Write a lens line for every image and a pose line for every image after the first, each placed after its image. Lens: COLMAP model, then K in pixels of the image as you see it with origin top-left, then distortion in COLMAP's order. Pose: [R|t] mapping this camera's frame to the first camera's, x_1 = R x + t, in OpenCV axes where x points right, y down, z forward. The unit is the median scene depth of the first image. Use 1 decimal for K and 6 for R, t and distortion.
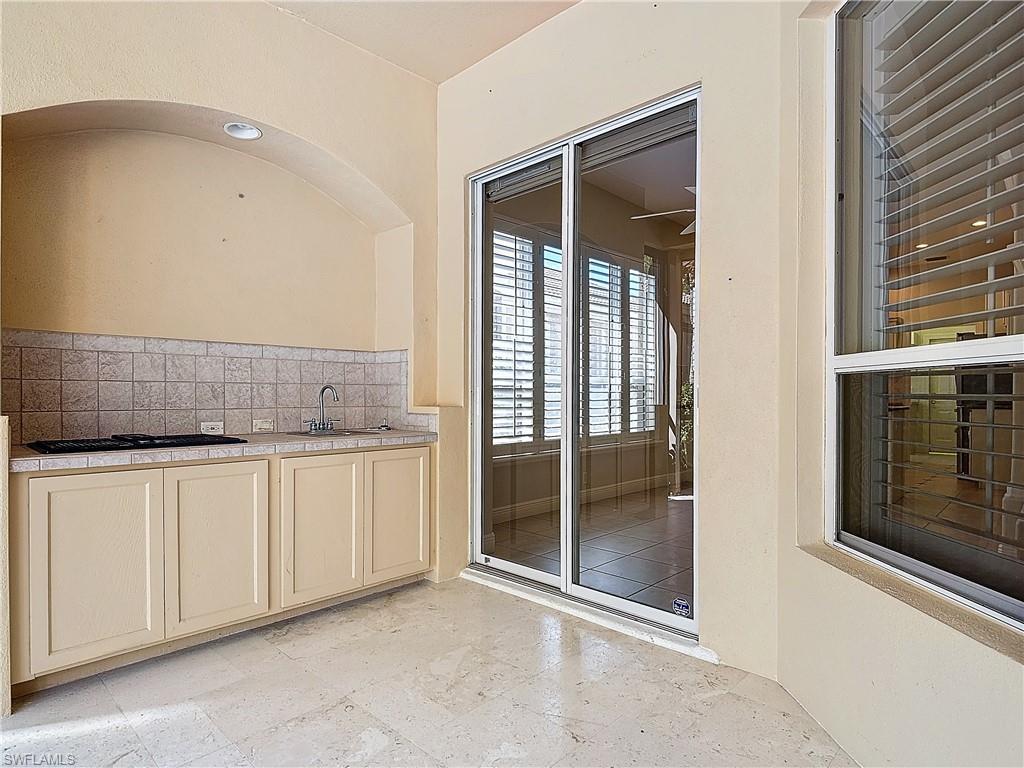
lens RADIAL K [[568.3, 0, 514.2], [0, 568.3, 379.9], [0, 0, 1]] dist [0.022506, -0.046403]
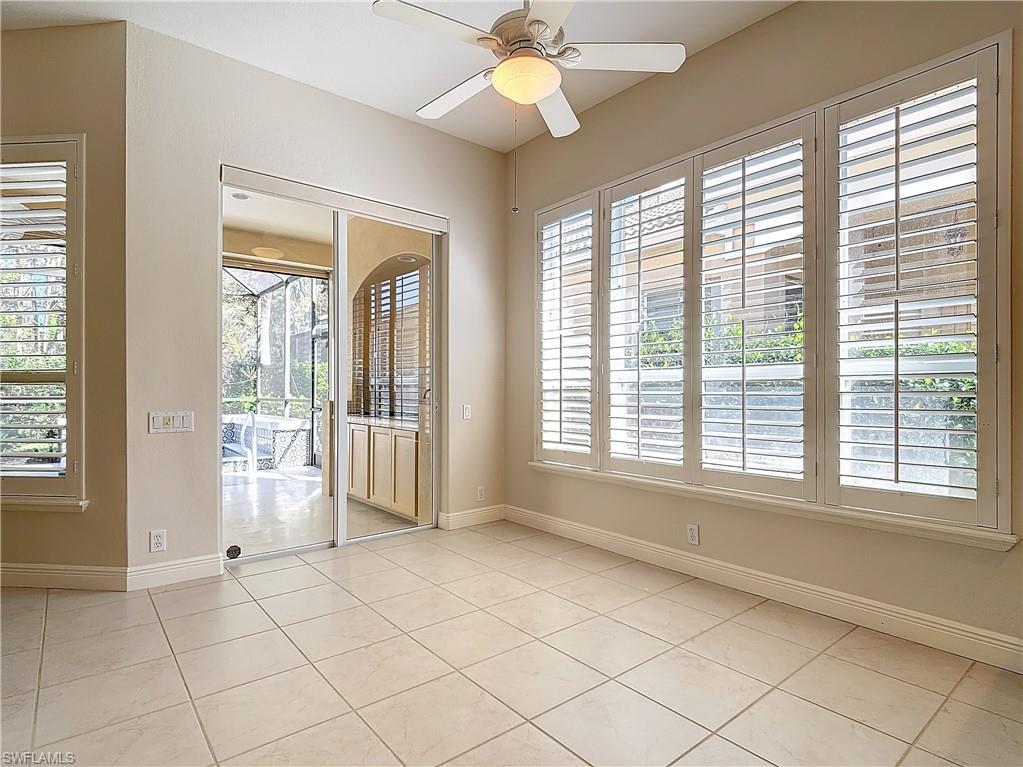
lens RADIAL K [[533.1, 0, 509.4], [0, 533.1, 388.6], [0, 0, 1]] dist [0.002310, -0.000251]
pose [[-0.107676, -0.010664, -0.994129, 0.753425], [0.015146, 0.999809, -0.012365, 0.019419], [0.994071, -0.016388, -0.107494, 0.899929]]
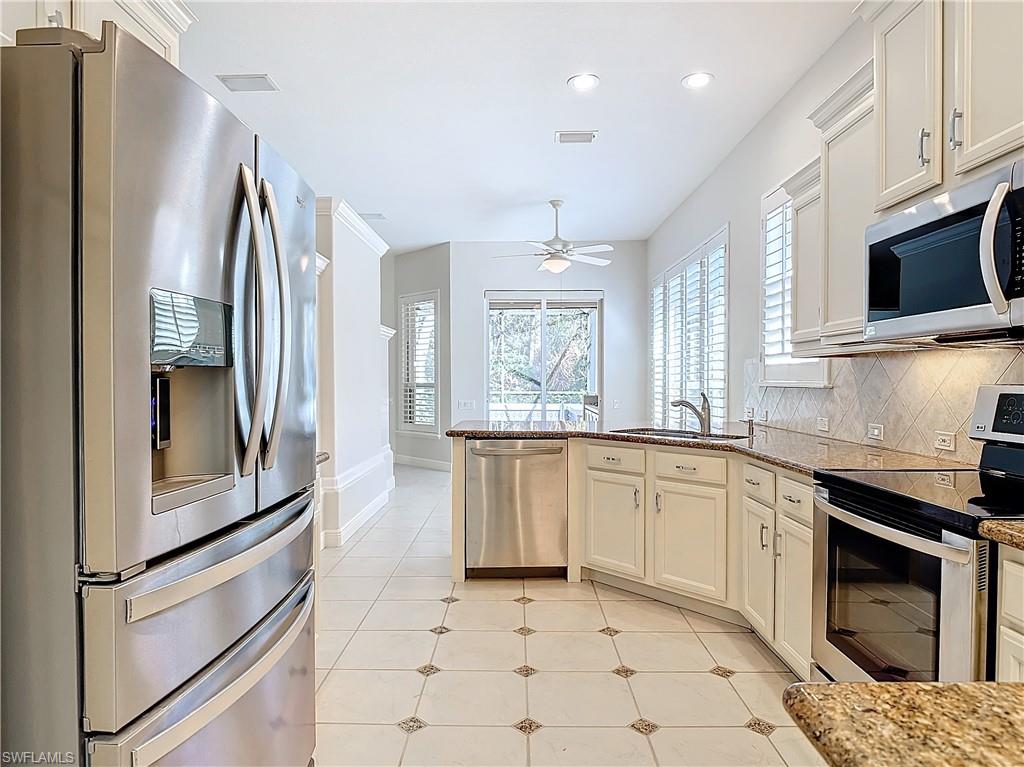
lens RADIAL K [[614.0, 0, 507.0], [0, 614.0, 386.6], [0, 0, 1]] dist [0.008981, -0.042336]
pose [[-0.726912, 0.002877, -0.686724, 1.215492], [0.011347, 0.999905, -0.007822, 0.009747], [0.686637, -0.013478, -0.726876, 1.674834]]
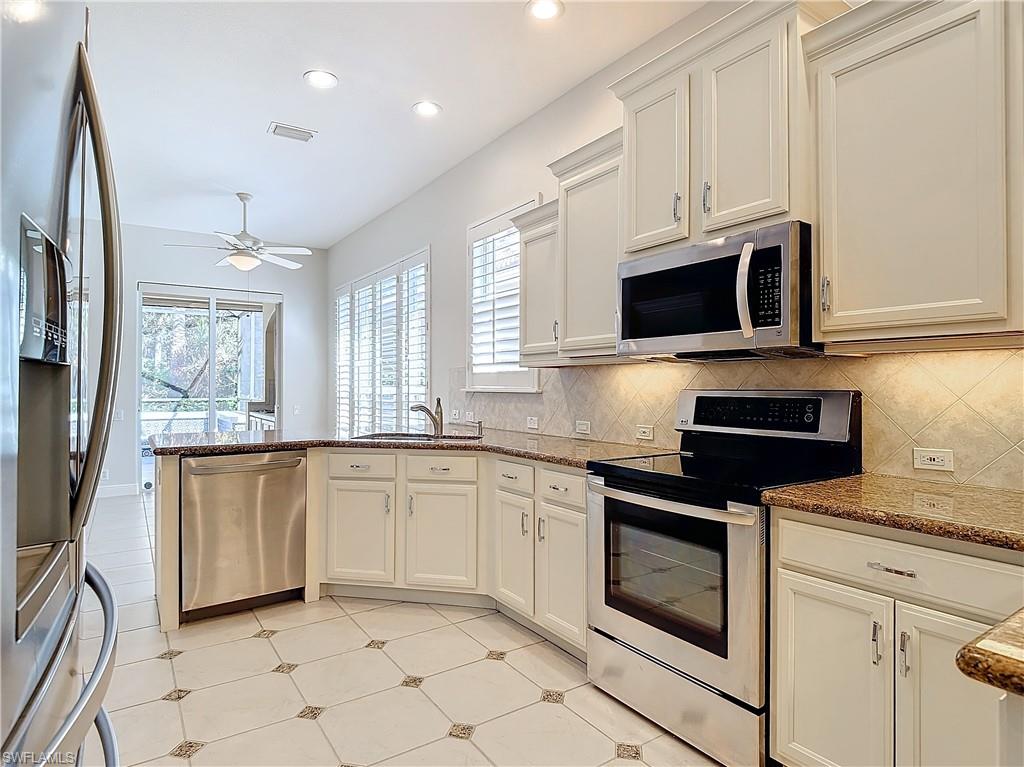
lens RADIAL K [[568.3, 0, 514.2], [0, 568.3, 379.4], [0, 0, 1]] dist [0.022506, -0.046403]
pose [[-0.194621, -0.015170, -0.980761, 1.239931], [0.019779, 0.999616, -0.019386, 0.006681], [0.980679, -0.023172, -0.194246, 1.551956]]
